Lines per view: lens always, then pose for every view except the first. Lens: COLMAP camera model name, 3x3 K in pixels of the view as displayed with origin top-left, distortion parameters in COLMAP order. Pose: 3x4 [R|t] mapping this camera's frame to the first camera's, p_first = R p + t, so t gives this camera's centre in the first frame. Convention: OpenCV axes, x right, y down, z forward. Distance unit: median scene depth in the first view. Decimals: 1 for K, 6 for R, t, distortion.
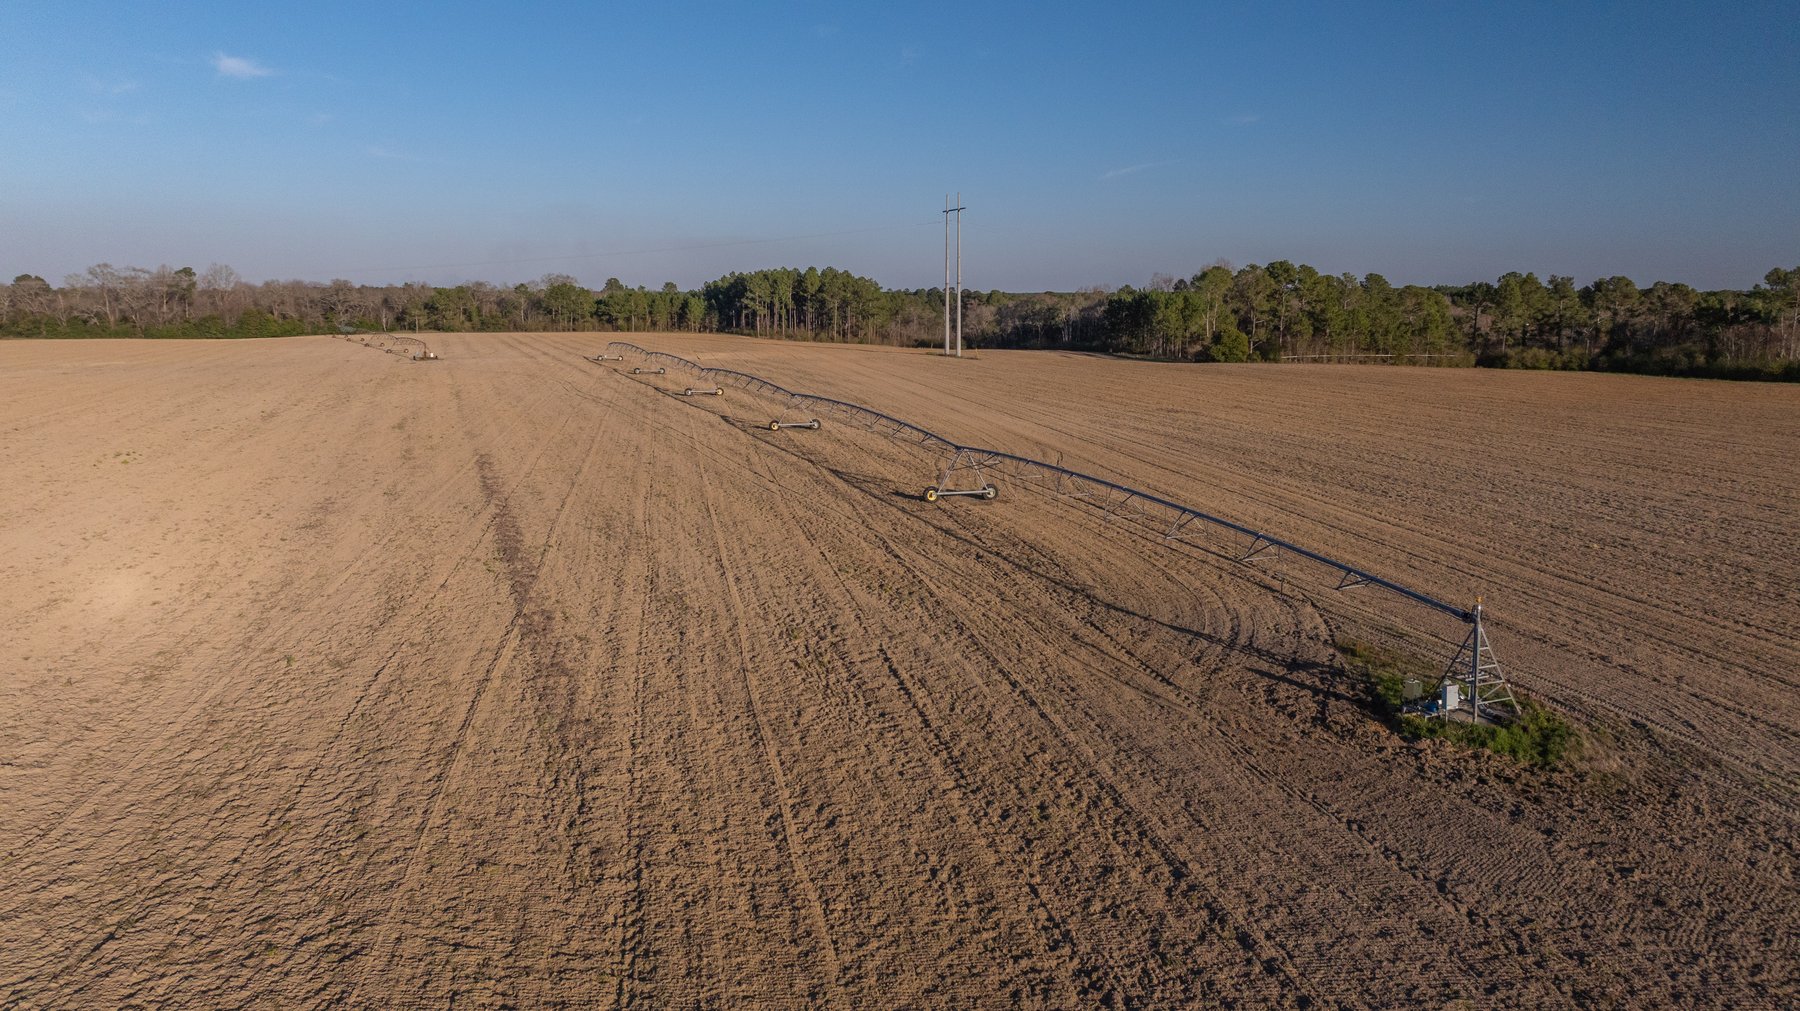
lens RADIAL K [[1285.5, 0, 900.0], [0, 1285.5, 505.5], [0, 0, 1]] dist [-0.038872, 0.050273]
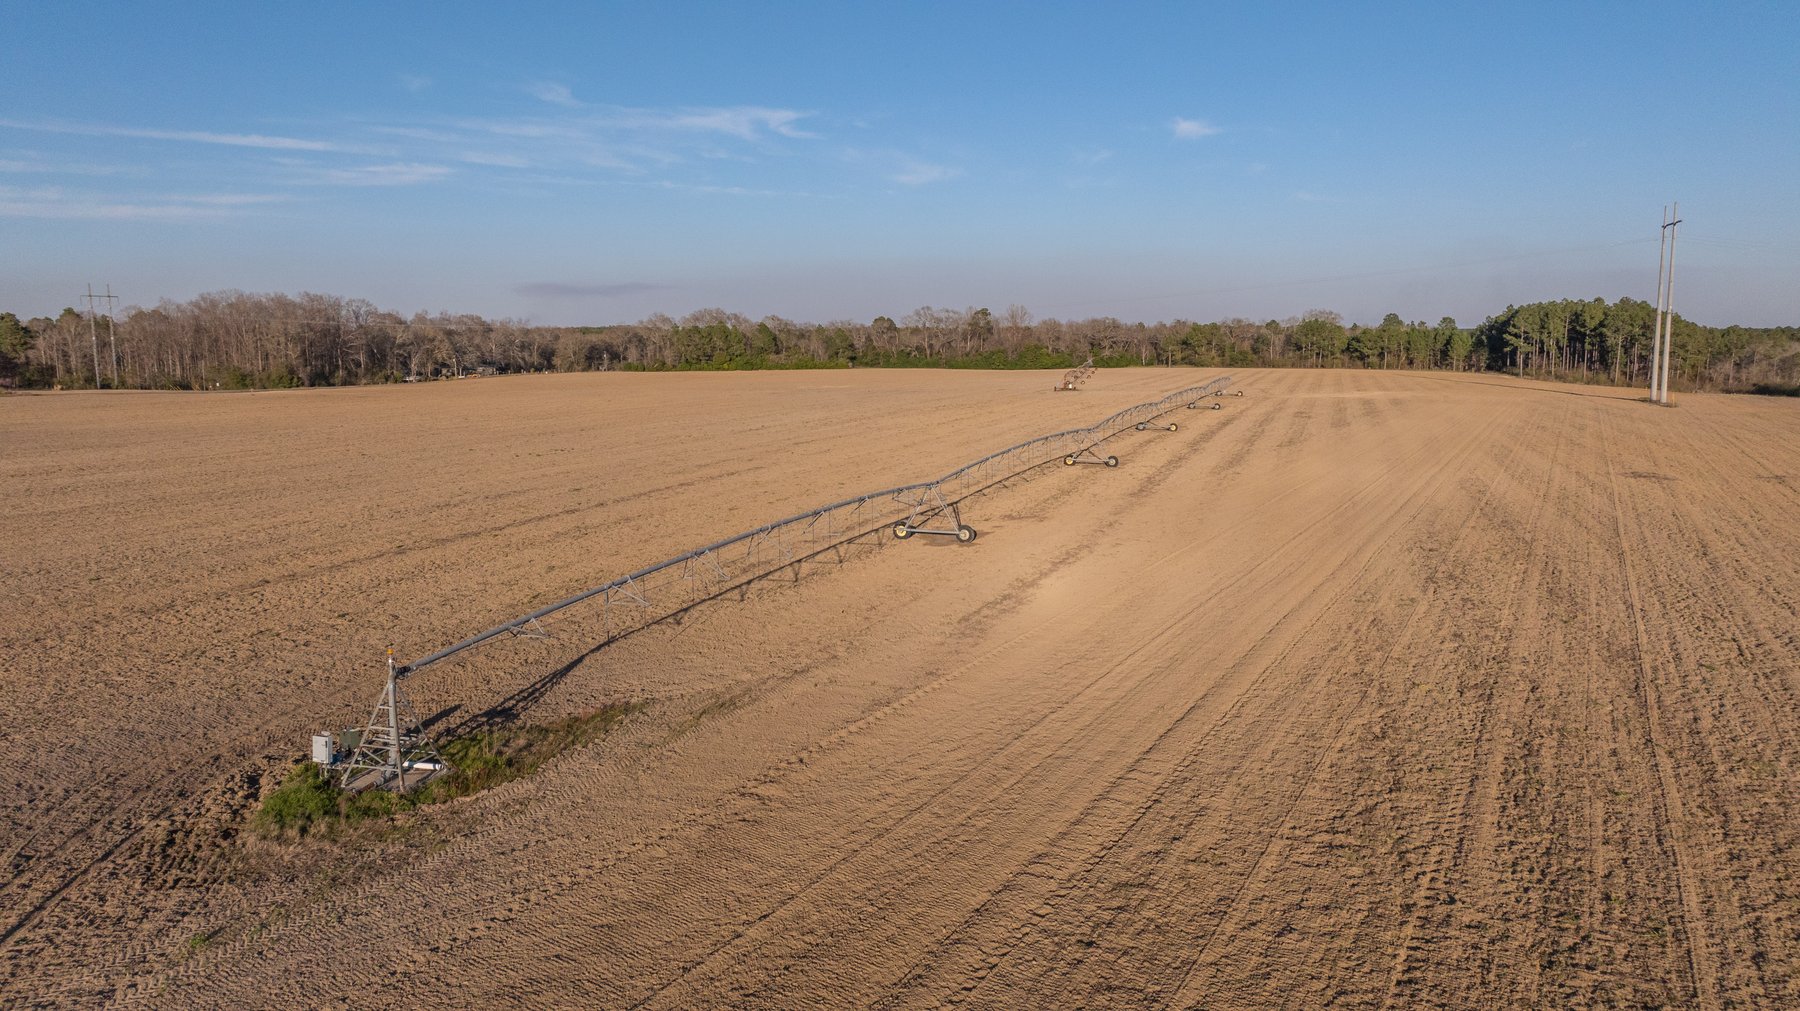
lens RADIAL K [[1274.9, 0, 900.0], [0, 1274.9, 505.5], [0, 0, 1]] dist [-0.015822, -0.000289]
pose [[0.783251, 0.077739, -0.616826, 0.102920], [-0.095111, 0.995456, 0.004686, -0.005165], [0.614388, 0.054997, 0.787085, 0.042715]]
